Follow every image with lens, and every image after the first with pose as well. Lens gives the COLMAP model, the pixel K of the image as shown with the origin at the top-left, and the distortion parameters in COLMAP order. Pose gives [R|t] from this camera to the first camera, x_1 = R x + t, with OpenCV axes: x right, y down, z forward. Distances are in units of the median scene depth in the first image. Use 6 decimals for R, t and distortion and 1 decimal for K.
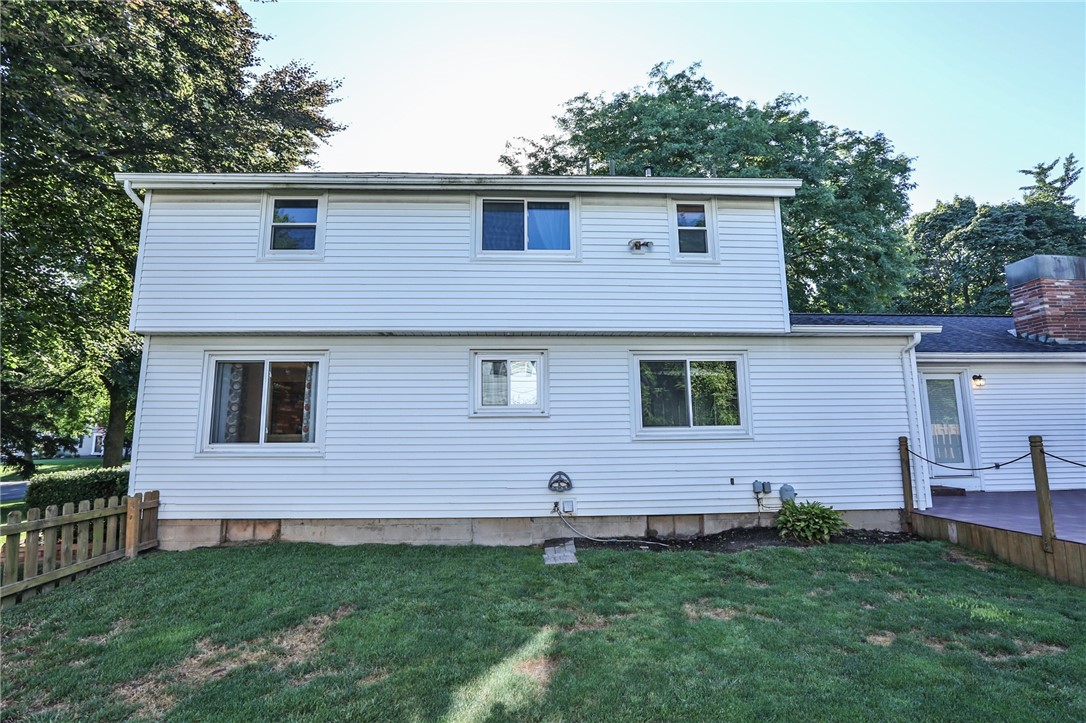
lens RADIAL K [[542.6, 0, 558.7], [0, 542.6, 352.3], [0, 0, 1]] dist [-0.049258, 0.023477]
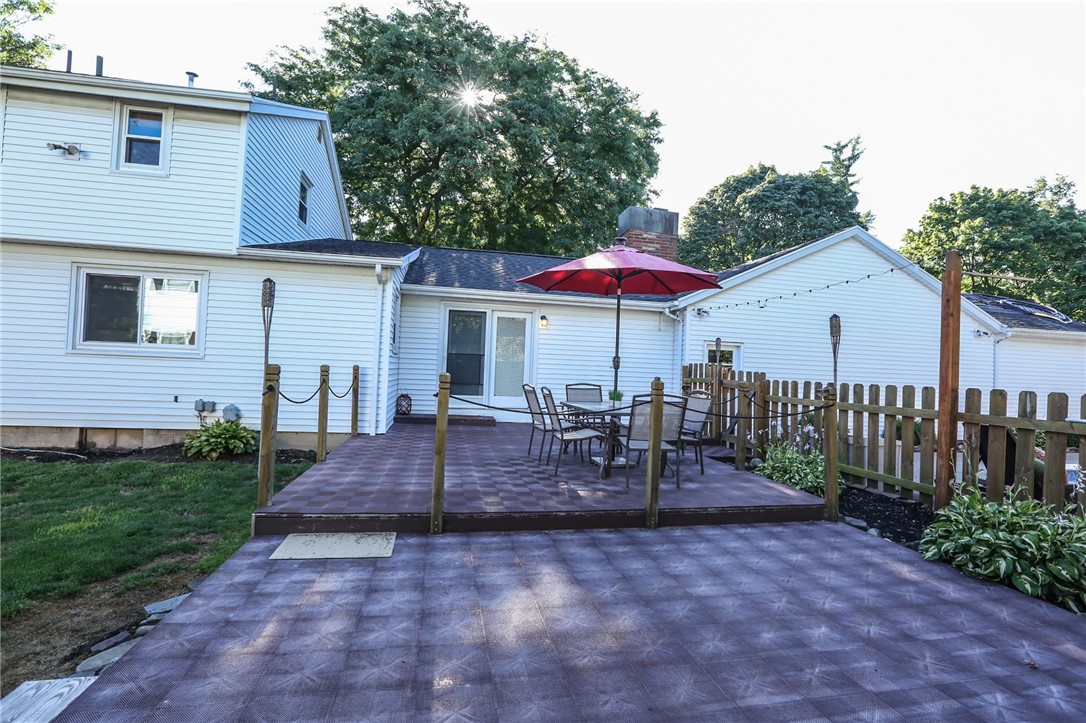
lens RADIAL K [[484.2, 0, 609.9], [0, 484.2, 363.6], [0, 0, 1]] dist [-0.052274, 0.014678]
pose [[0.991658, 0.050934, 0.118404, 1.008870], [-0.066740, 0.988783, 0.133617, 0.000657], [-0.110270, -0.140405, 0.983934, 0.048270]]
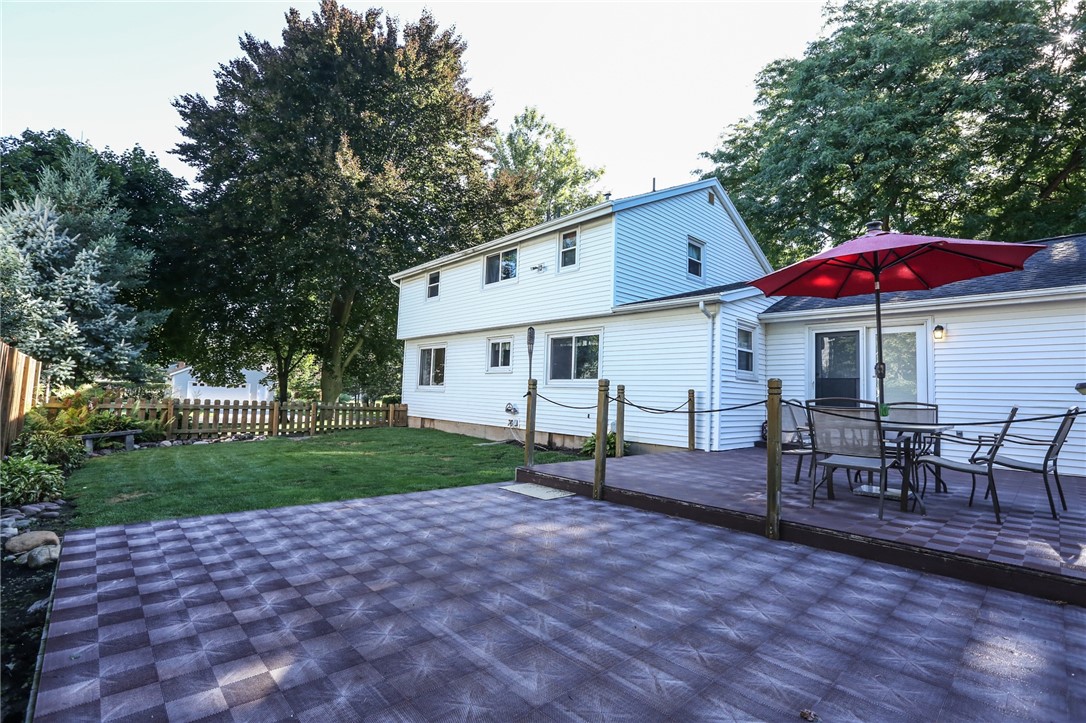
lens RADIAL K [[488.9, 0, 548.1], [0, 488.9, 343.3], [0, 0, 1]] dist [-0.004356, -0.000639]
pose [[0.639985, -0.049534, -0.766789, 1.273904], [0.085020, 0.996357, 0.006597, 0.020400], [0.763669, -0.069414, 0.641866, 0.058430]]
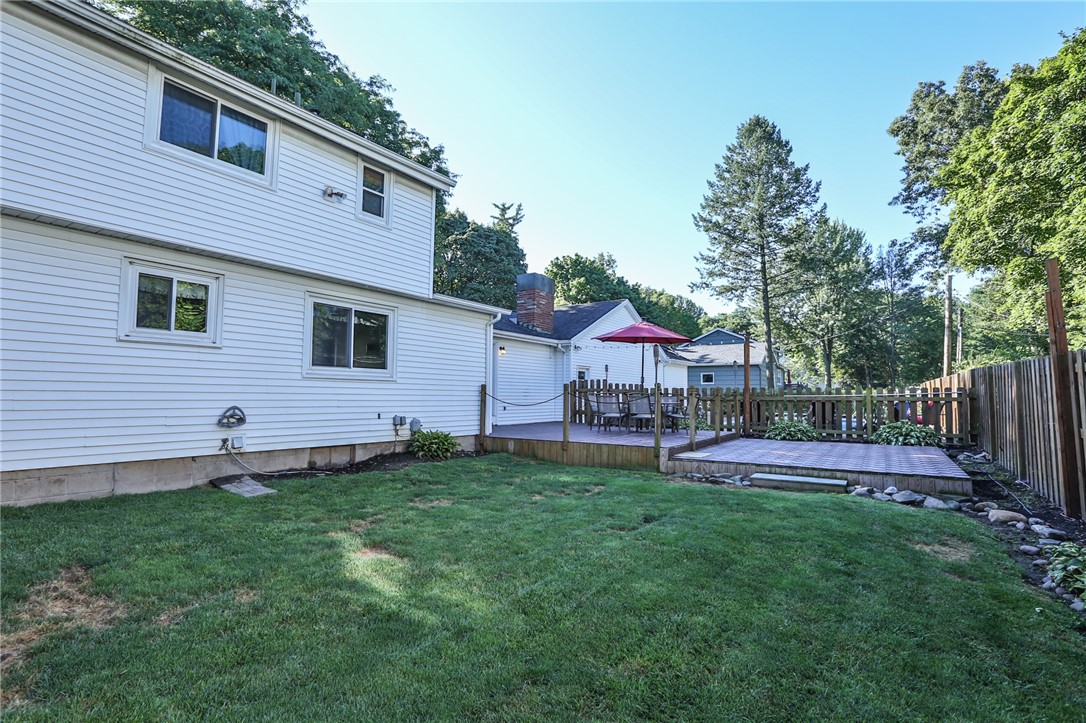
lens RADIAL K [[542.6, 0, 558.7], [0, 542.6, 352.3], [0, 0, 1]] dist [-0.049258, 0.023477]
pose [[0.574819, 0.079834, 0.814377, -0.418084], [-0.138326, 0.990387, 0.000547, 0.045375], [-0.806504, -0.112964, 0.580336, 0.011149]]
